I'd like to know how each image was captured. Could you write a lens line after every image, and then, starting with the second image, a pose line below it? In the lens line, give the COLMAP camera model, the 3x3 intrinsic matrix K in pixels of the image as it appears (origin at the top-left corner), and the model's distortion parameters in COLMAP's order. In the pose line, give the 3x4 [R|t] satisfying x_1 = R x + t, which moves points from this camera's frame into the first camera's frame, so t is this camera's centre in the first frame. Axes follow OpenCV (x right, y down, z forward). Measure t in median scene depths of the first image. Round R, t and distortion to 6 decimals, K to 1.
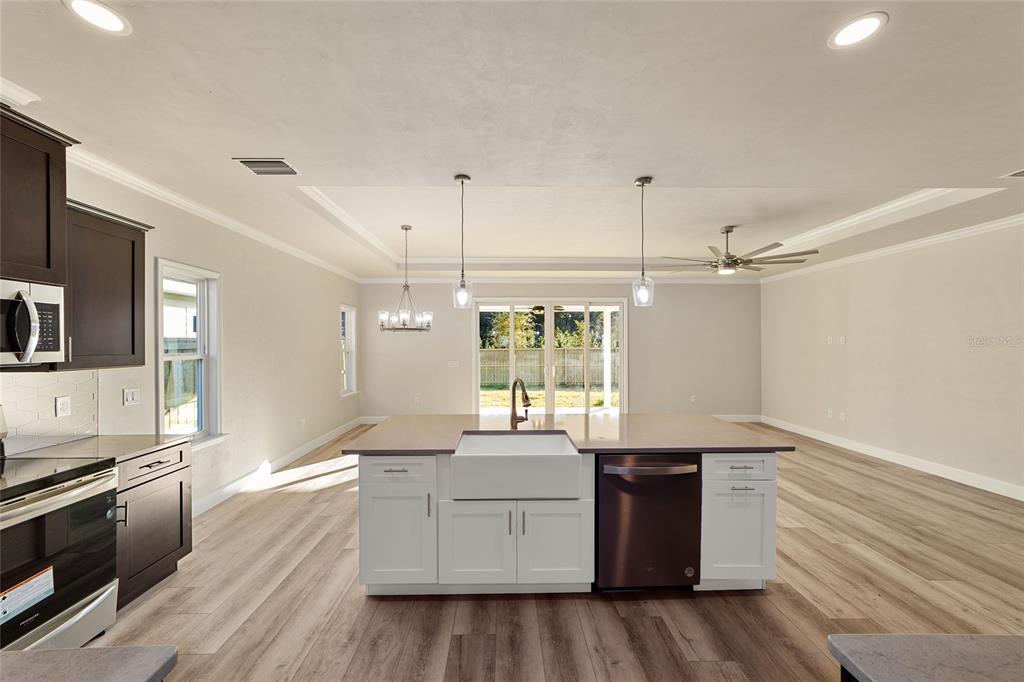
lens RADIAL K [[394.9, 0, 513.6], [0, 394.9, 343.9], [0, 0, 1]] dist [-0.011266, 0.005080]
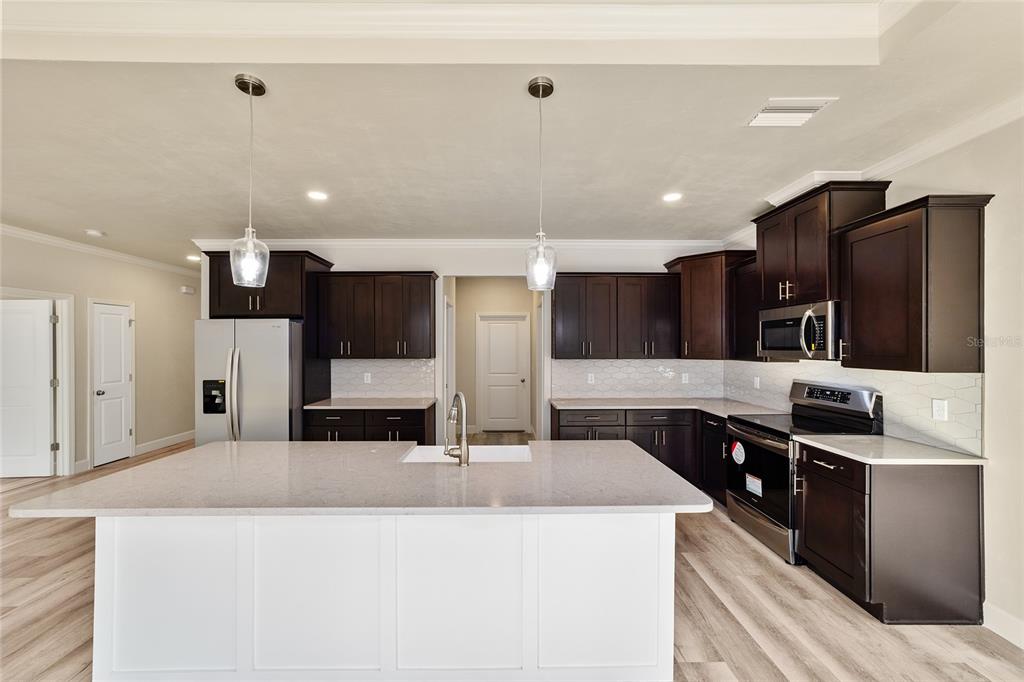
lens RADIAL K [[394.9, 0, 509.4], [0, 394.9, 344.5], [0, 0, 1]] dist [-0.011266, 0.005080]
pose [[-0.999865, 0.001901, 0.016333, -0.077712], [0.001891, 0.999998, -0.000647, -0.002870], [-0.016334, -0.000616, -0.999866, 1.458956]]
